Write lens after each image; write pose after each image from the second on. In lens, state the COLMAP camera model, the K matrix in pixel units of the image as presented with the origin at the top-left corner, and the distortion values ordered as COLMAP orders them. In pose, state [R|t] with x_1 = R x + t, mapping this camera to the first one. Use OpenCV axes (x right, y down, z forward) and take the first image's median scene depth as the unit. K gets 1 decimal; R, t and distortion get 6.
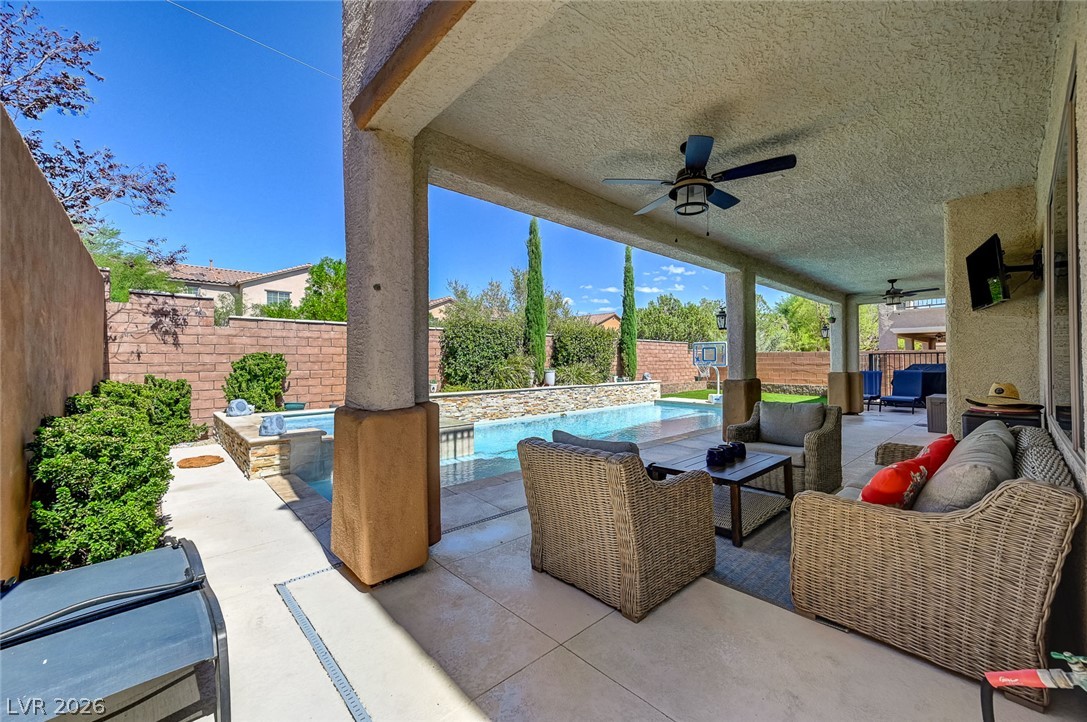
lens RADIAL K [[429.9, 0, 544.8], [0, 429.9, 356.8], [0, 0, 1]] dist [0.012752, 0.000094]
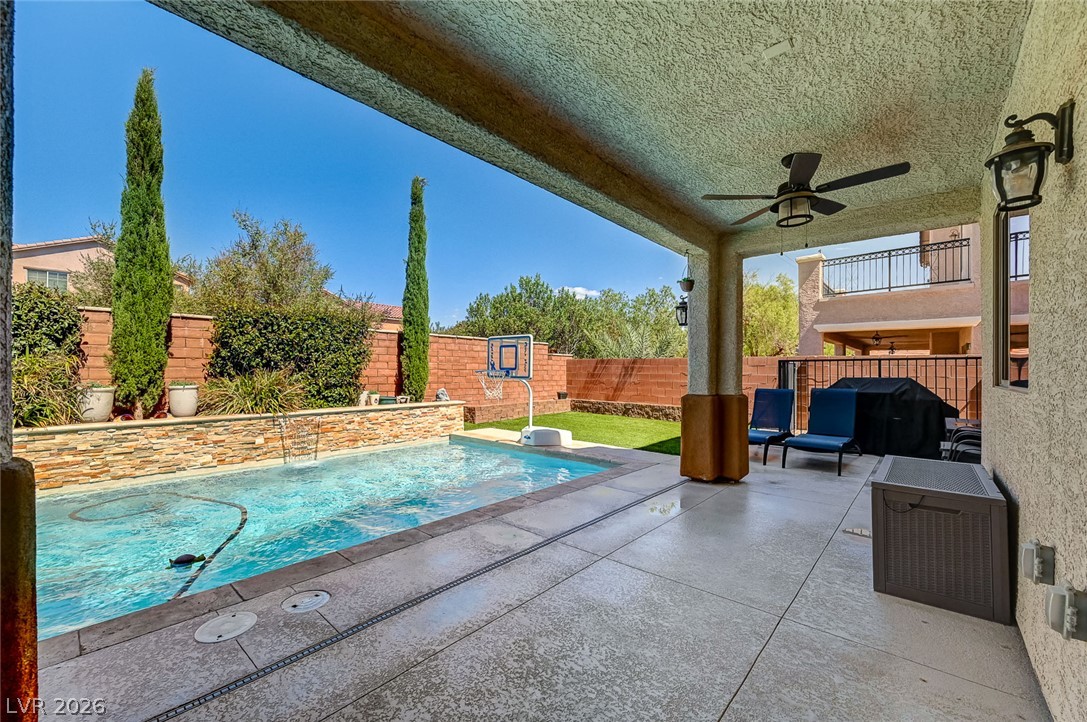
lens RADIAL K [[444.0, 0, 546.4], [0, 444.0, 365.8], [0, 0, 1]] dist [0.001273, 0.000120]
pose [[0.993717, 0.010049, 0.111469, 0.358592], [-0.010123, 0.999949, 0.000091, 0.004315], [-0.111463, -0.001218, 0.993768, 0.418259]]
